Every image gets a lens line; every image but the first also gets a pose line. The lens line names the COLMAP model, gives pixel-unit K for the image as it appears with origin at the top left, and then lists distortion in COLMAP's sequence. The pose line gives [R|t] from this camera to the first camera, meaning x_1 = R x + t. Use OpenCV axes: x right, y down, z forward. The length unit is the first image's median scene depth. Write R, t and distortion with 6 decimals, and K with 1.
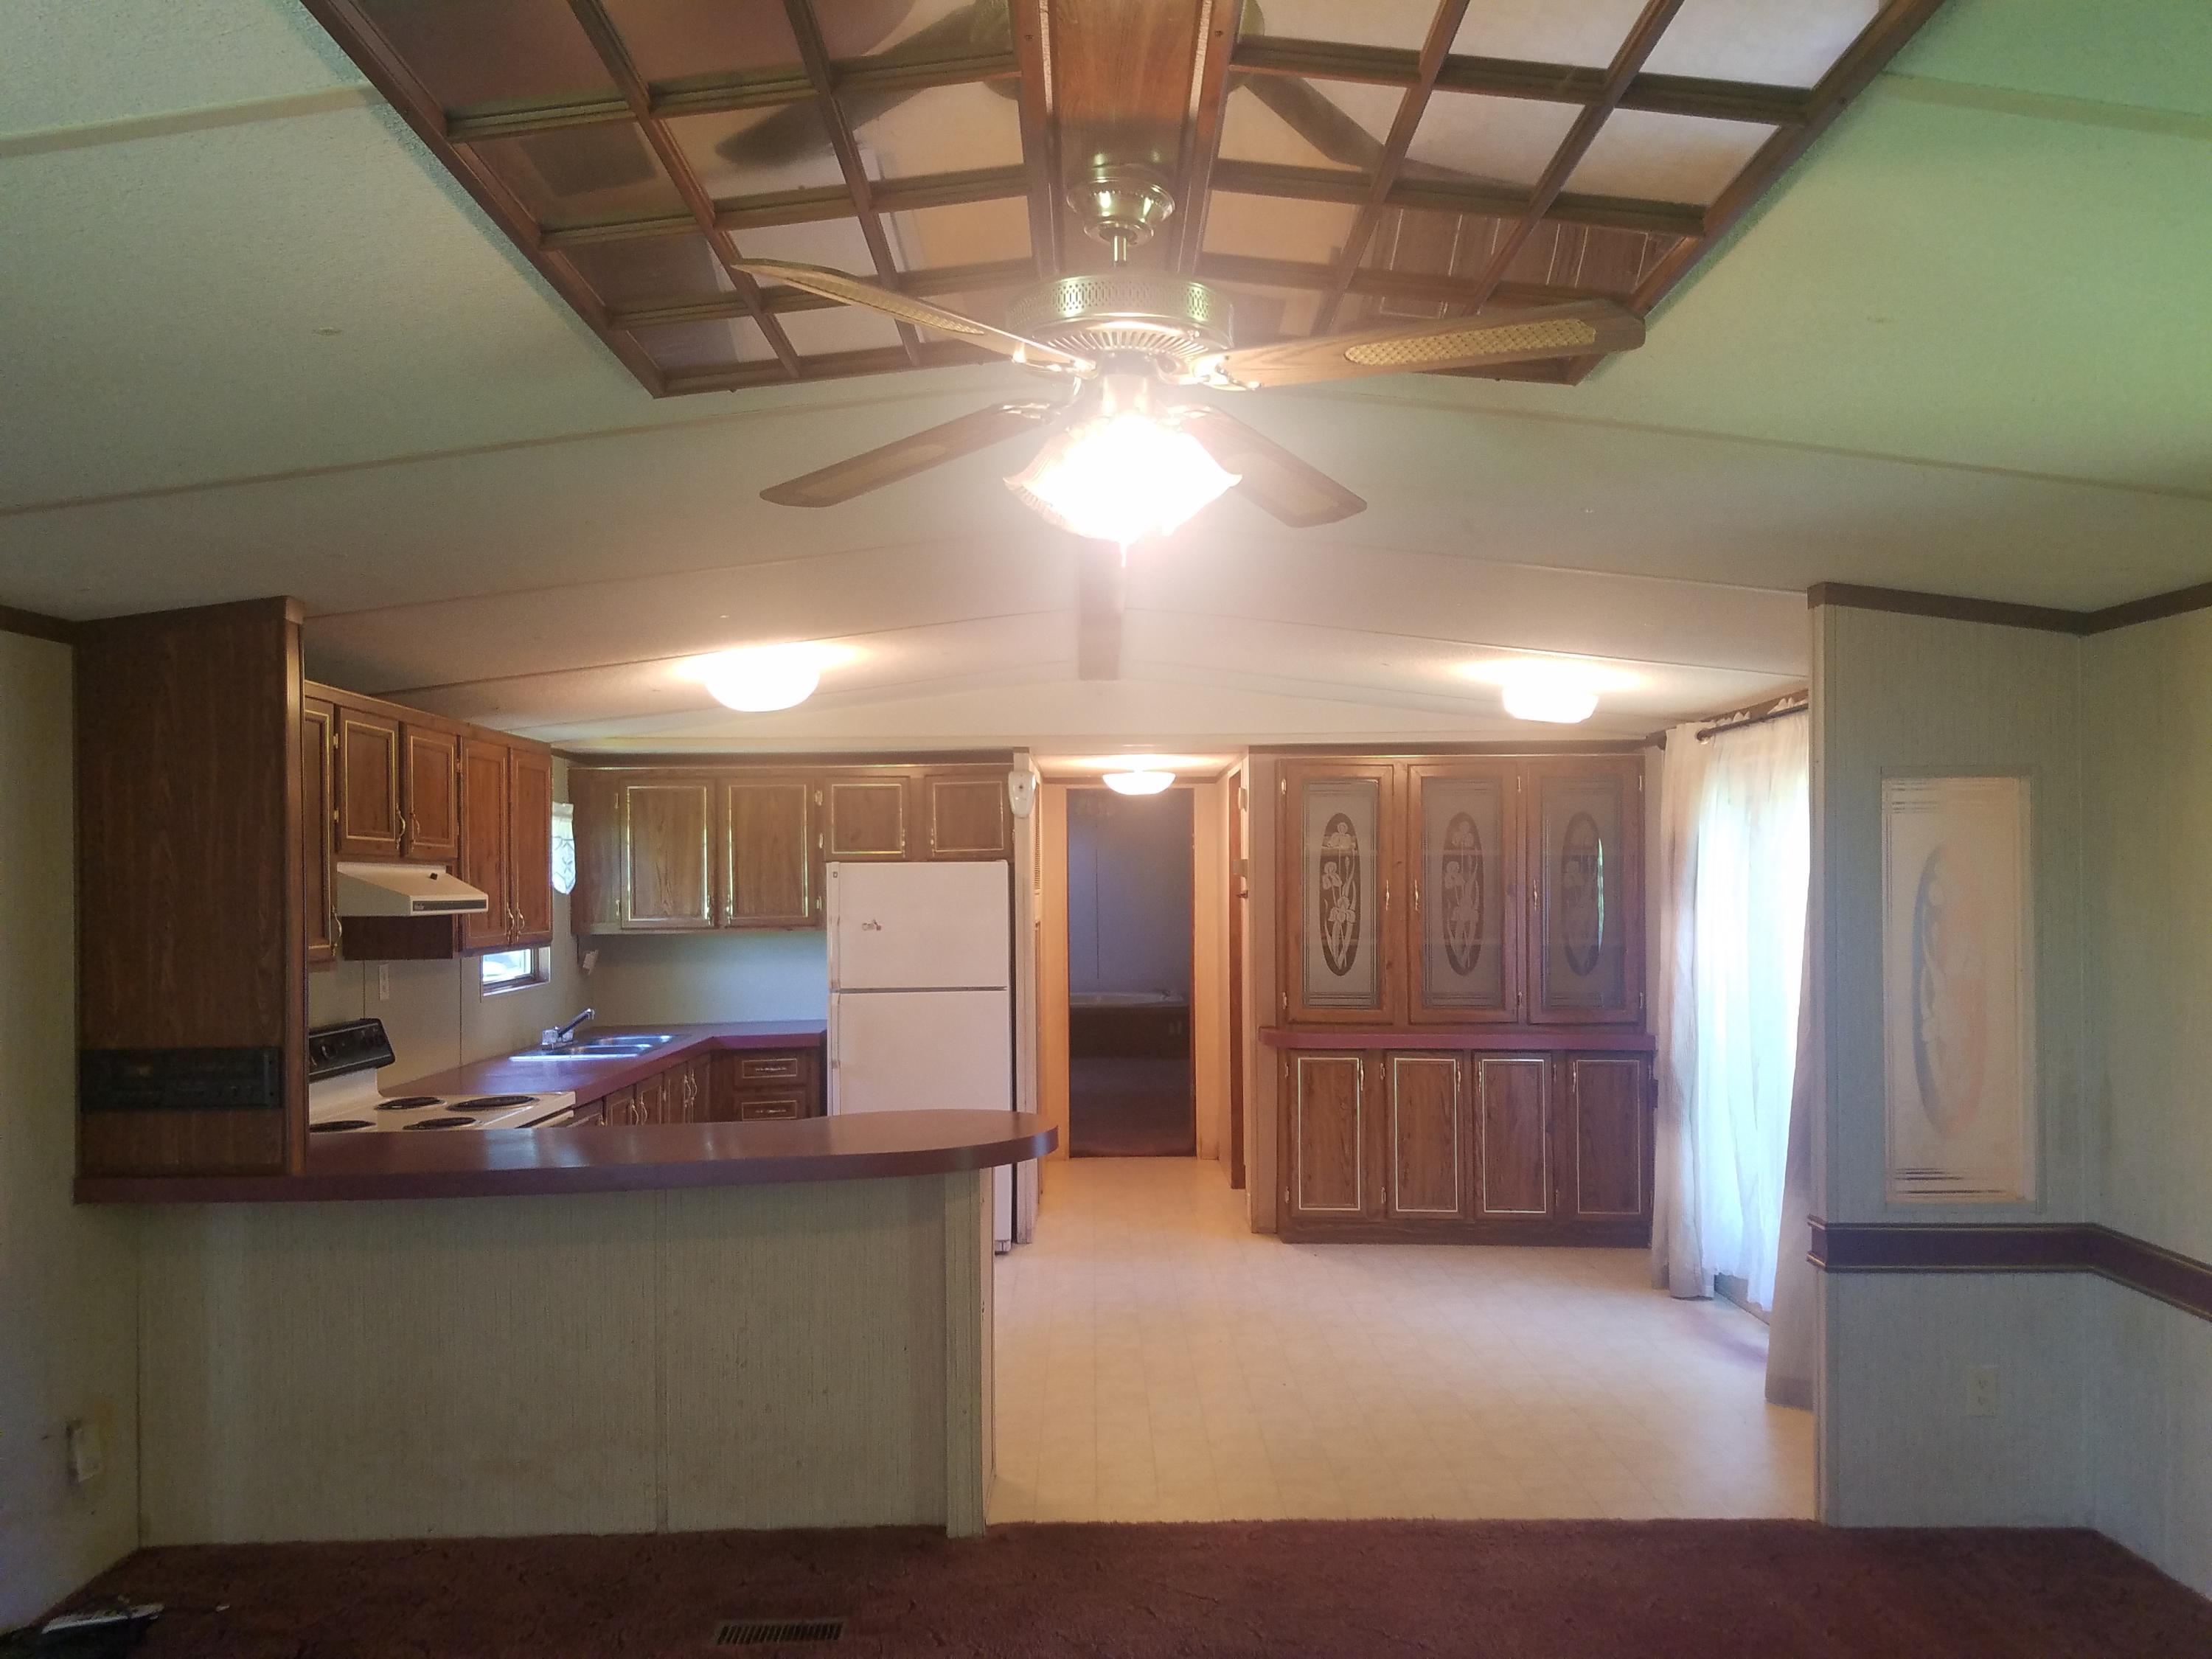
lens RADIAL K [[1699.4, 0, 1102.9], [0, 1699.4, 877.8], [0, 0, 1]] dist [0.261986, -0.507513]
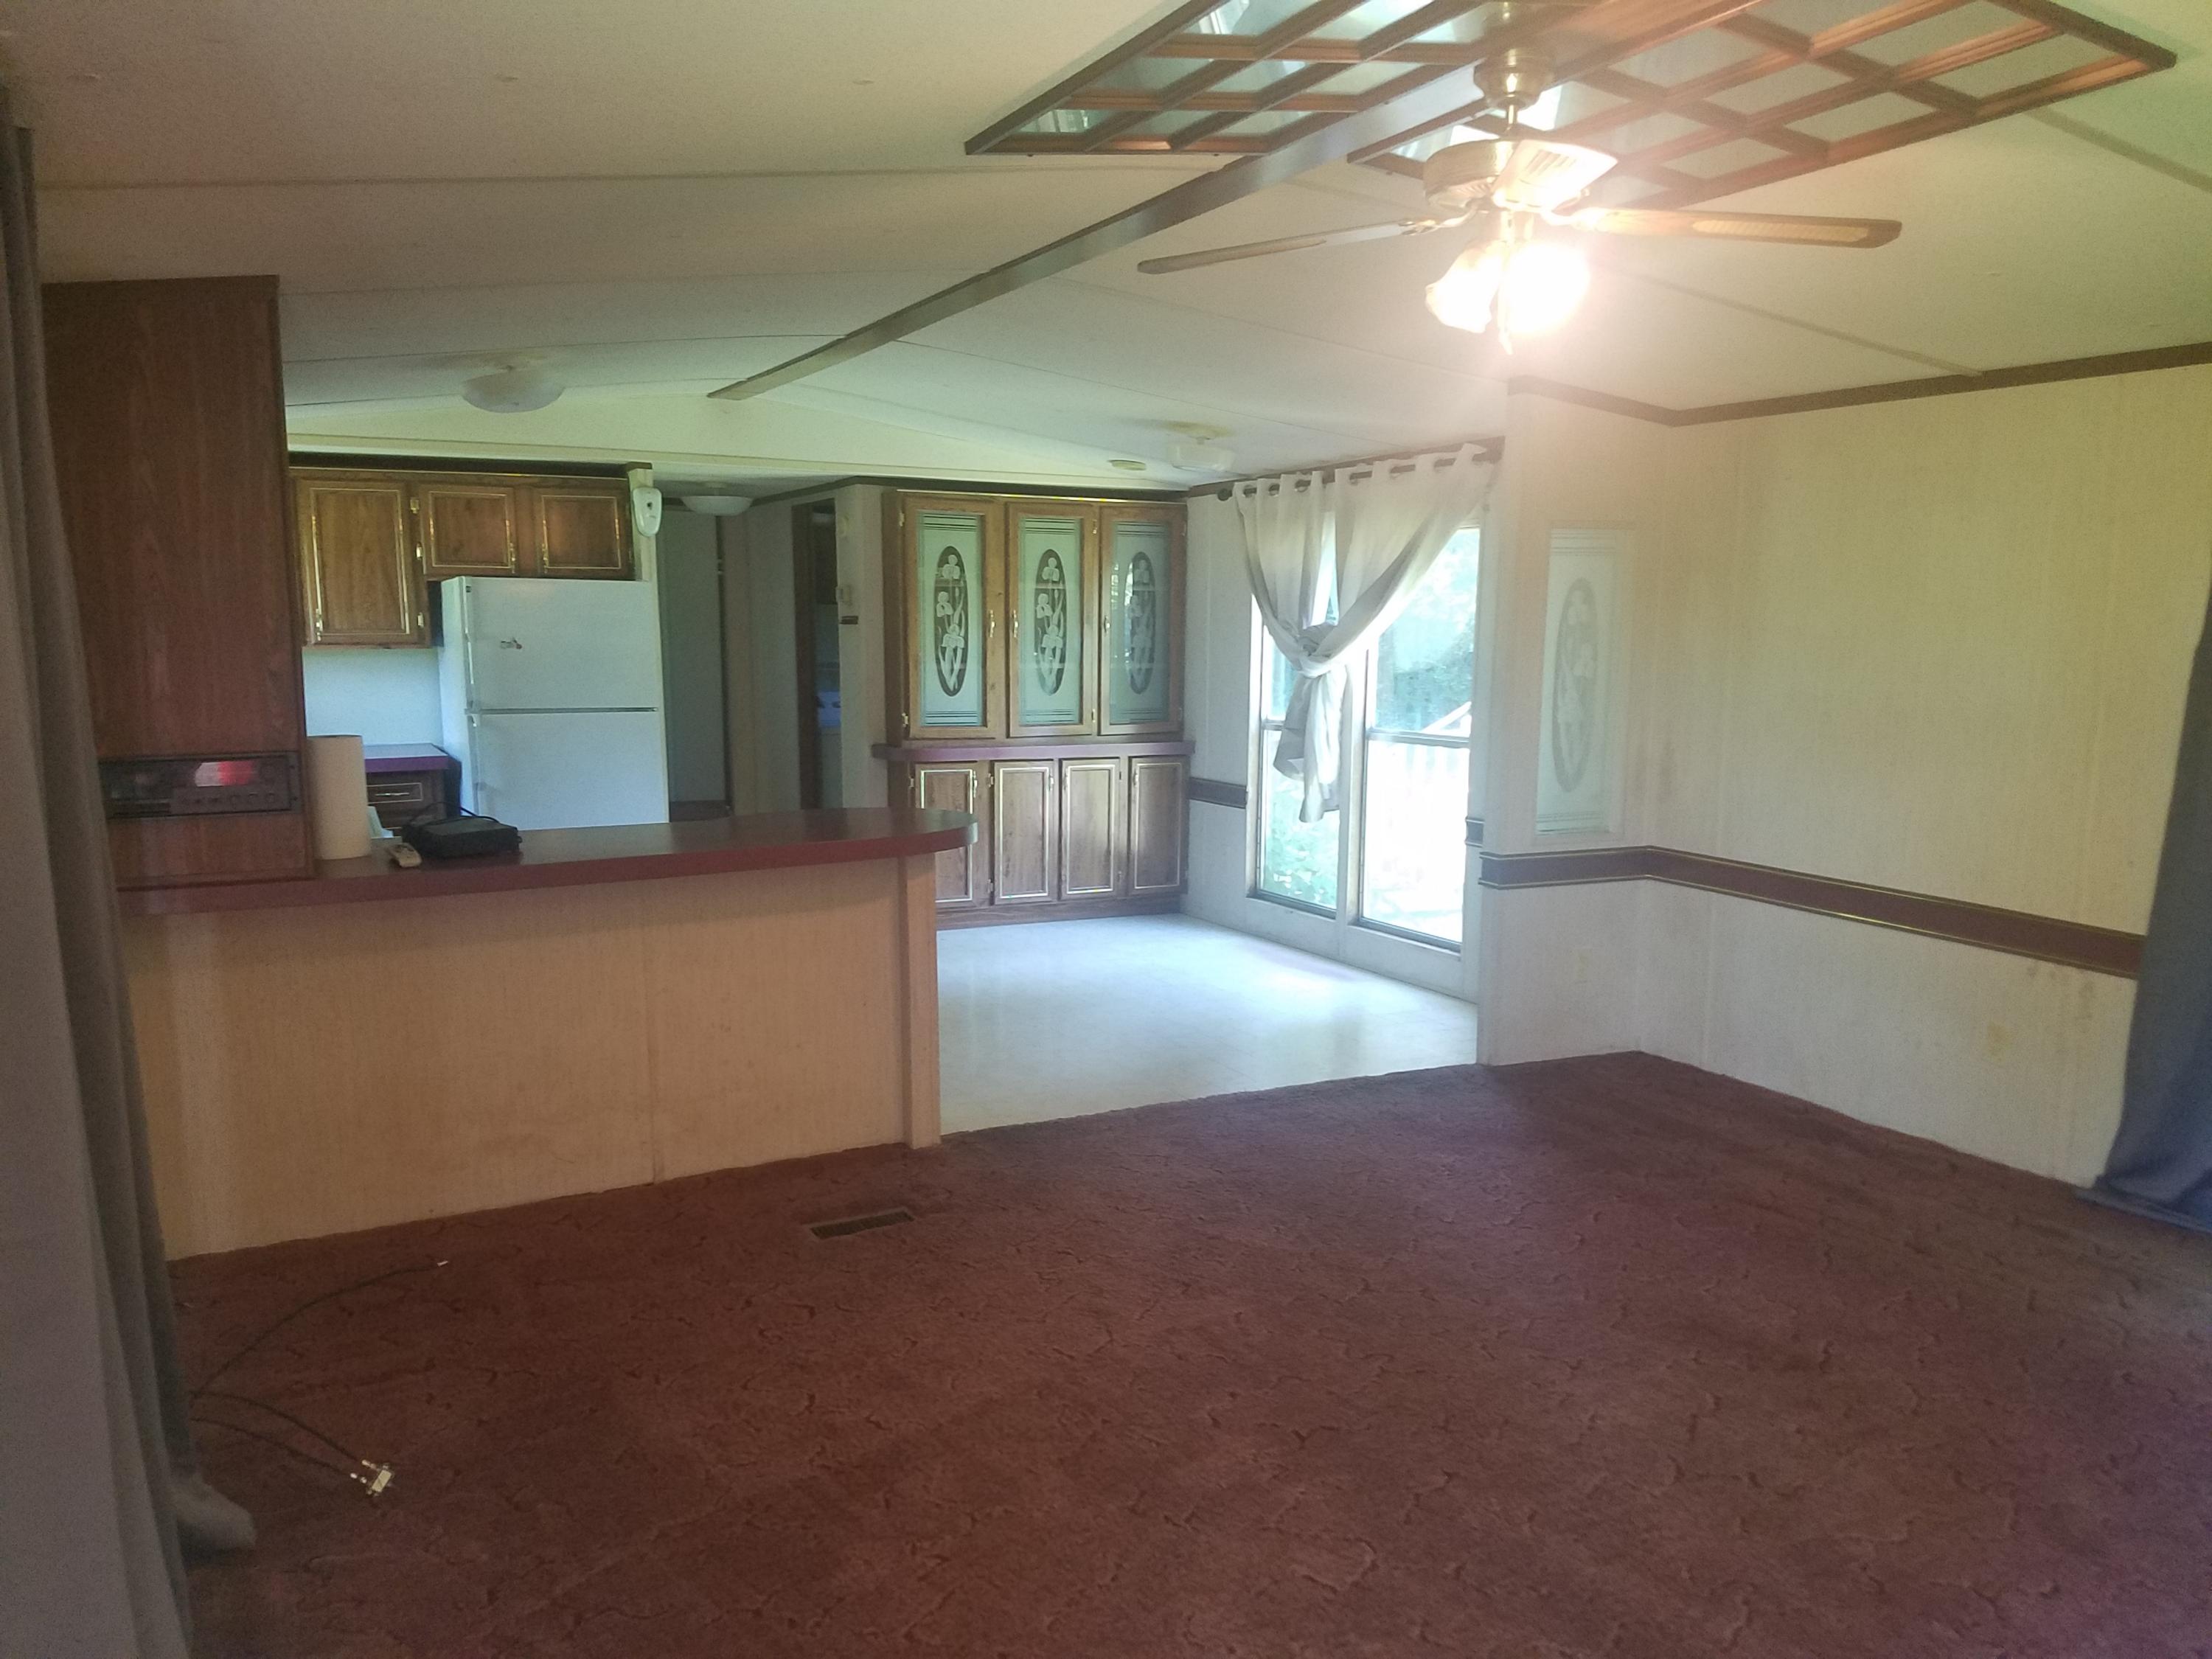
lens RADIAL K [[1699.4, 0, 1102.9], [0, 1699.4, 877.8], [0, 0, 1]] dist [0.261986, -0.507513]
pose [[0.891343, -0.055937, 0.449866, -0.285269], [-0.012494, 0.988950, 0.147721, 0.008719], [-0.453158, -0.137290, 0.880795, -0.044418]]
